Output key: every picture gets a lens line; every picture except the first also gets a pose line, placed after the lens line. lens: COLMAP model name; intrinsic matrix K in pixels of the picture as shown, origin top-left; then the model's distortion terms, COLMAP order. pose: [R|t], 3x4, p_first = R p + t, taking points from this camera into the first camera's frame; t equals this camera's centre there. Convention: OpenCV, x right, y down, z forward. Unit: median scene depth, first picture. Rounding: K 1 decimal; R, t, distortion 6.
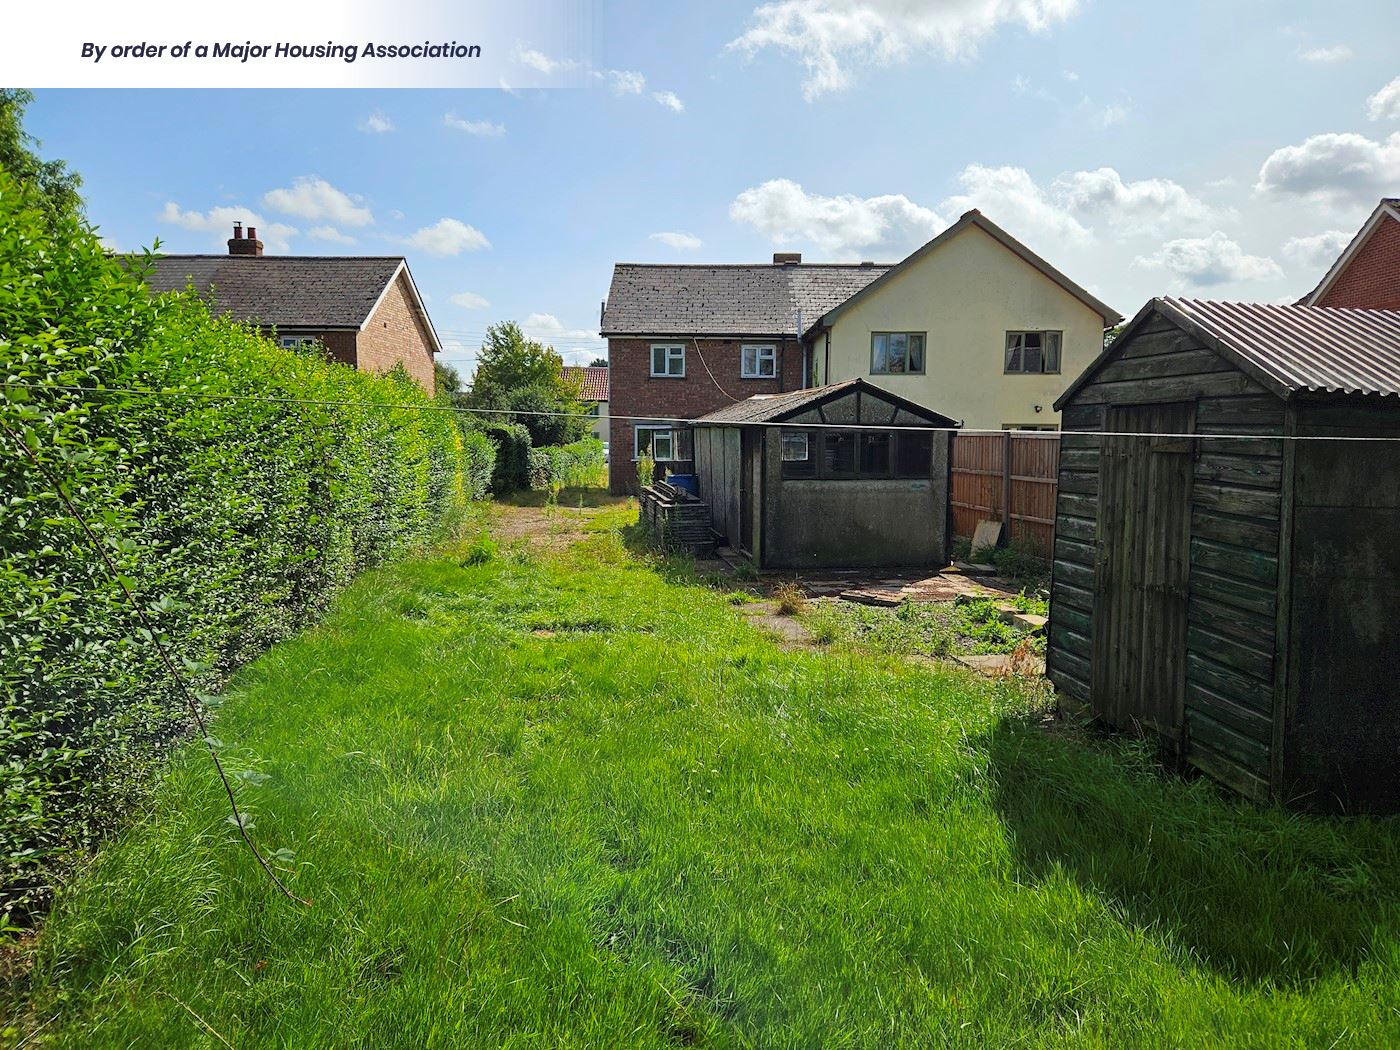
lens RADIAL K [[862.2, 0, 700.0], [0, 862.2, 525.0], [0, 0, 1]] dist [-0.001078, -0.001674]
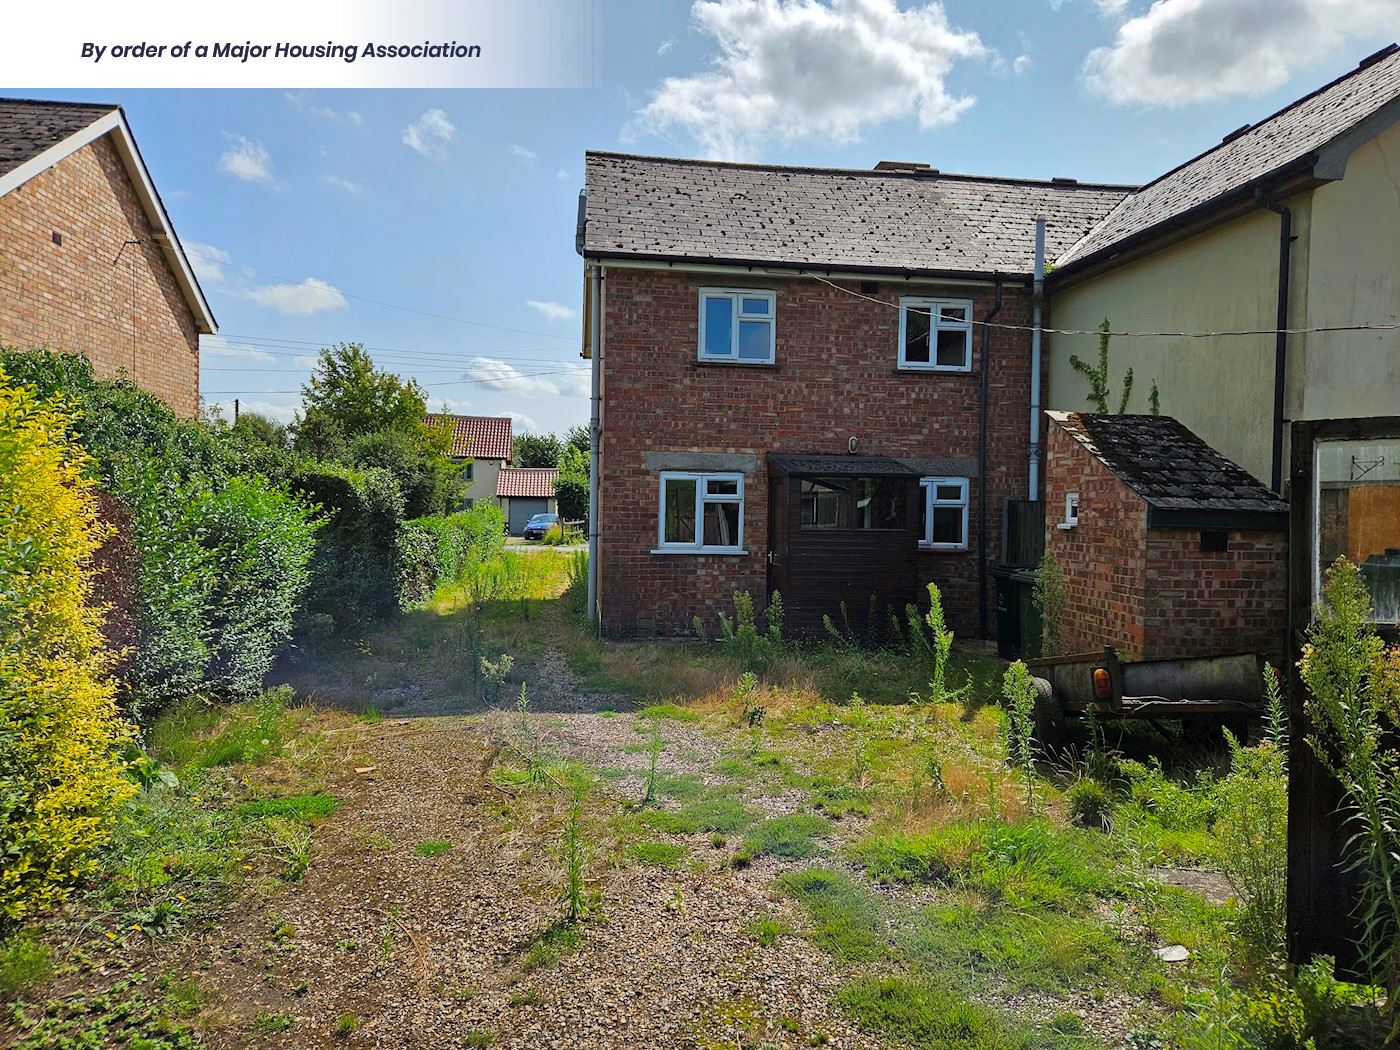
lens RADIAL K [[862.2, 0, 700.0], [0, 862.2, 525.0], [0, 0, 1]] dist [-0.001078, -0.001674]
pose [[0.985367, 0.002597, 0.170428, -0.124067], [0.011466, 0.996609, -0.081482, -0.051245], [-0.170061, 0.082243, 0.981996, 0.550661]]
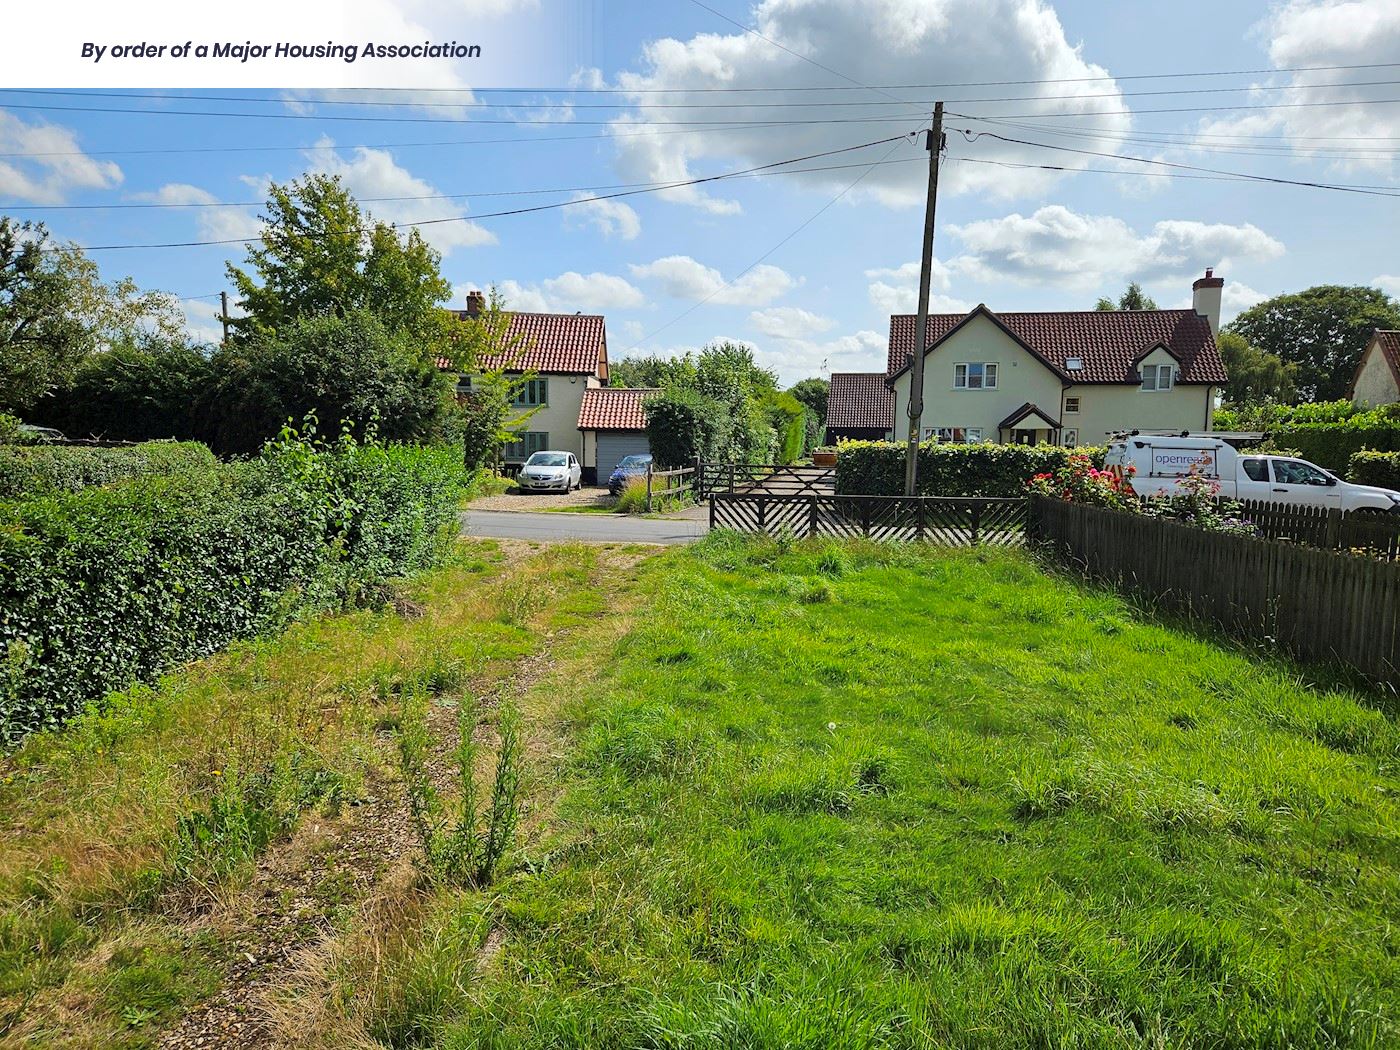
lens RADIAL K [[862.2, 0, 700.0], [0, 862.2, 525.0], [0, 0, 1]] dist [-0.001078, -0.001674]
pose [[0.999932, 0.011540, -0.001930, -0.056729], [-0.011560, 0.999872, -0.011084, -0.117477], [0.001802, 0.011106, 0.999937, 1.190110]]
